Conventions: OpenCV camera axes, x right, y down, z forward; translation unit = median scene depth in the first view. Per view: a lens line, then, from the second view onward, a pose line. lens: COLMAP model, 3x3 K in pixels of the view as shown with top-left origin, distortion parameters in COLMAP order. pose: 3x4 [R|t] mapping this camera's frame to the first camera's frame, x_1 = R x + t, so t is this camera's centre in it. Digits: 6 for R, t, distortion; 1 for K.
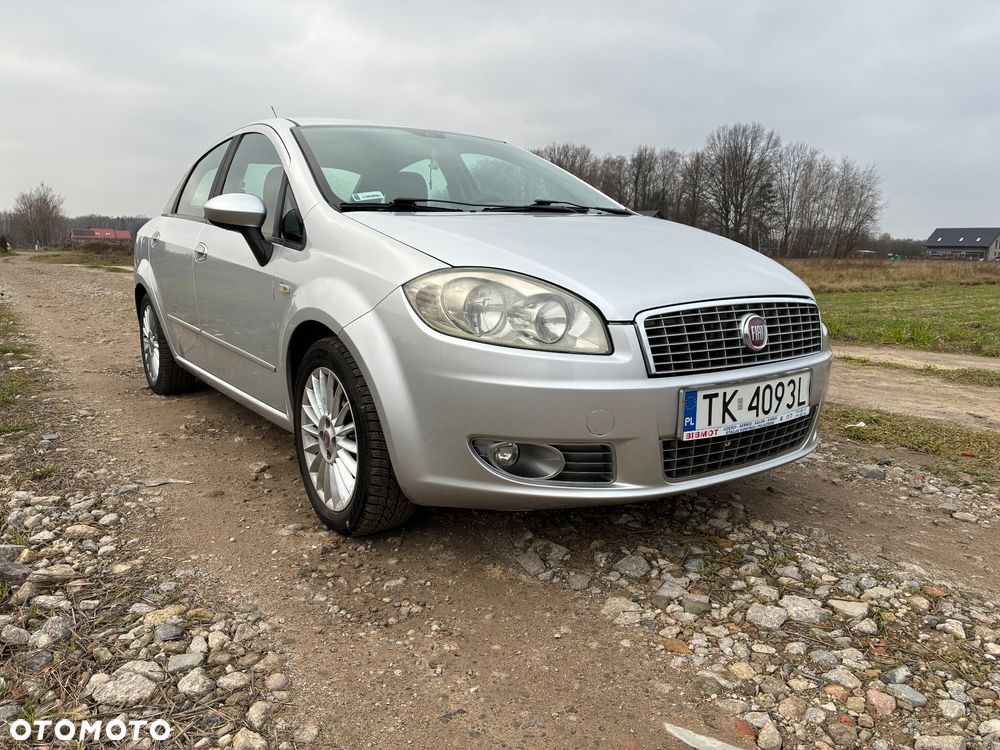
lens RADIAL K [[757.2, 0, 508.2], [0, 757.2, 377.0], [0, 0, 1]] dist [0.048694, -0.057311]
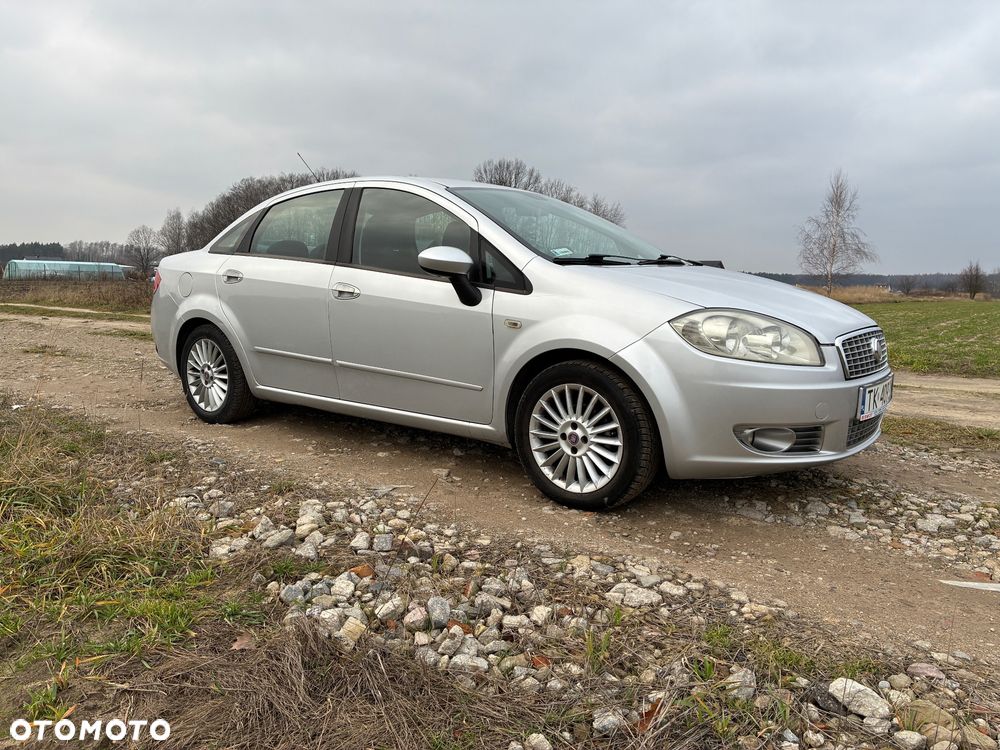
lens RADIAL K [[757.2, 0, 499.6], [0, 757.2, 375.0], [0, 0, 1]] dist [0.048694, -0.057311]
pose [[0.958366, -0.031042, 0.283851, -0.827353], [0.041374, 0.998679, -0.030478, 0.008080], [-0.282530, 0.040953, 0.958384, -0.252880]]
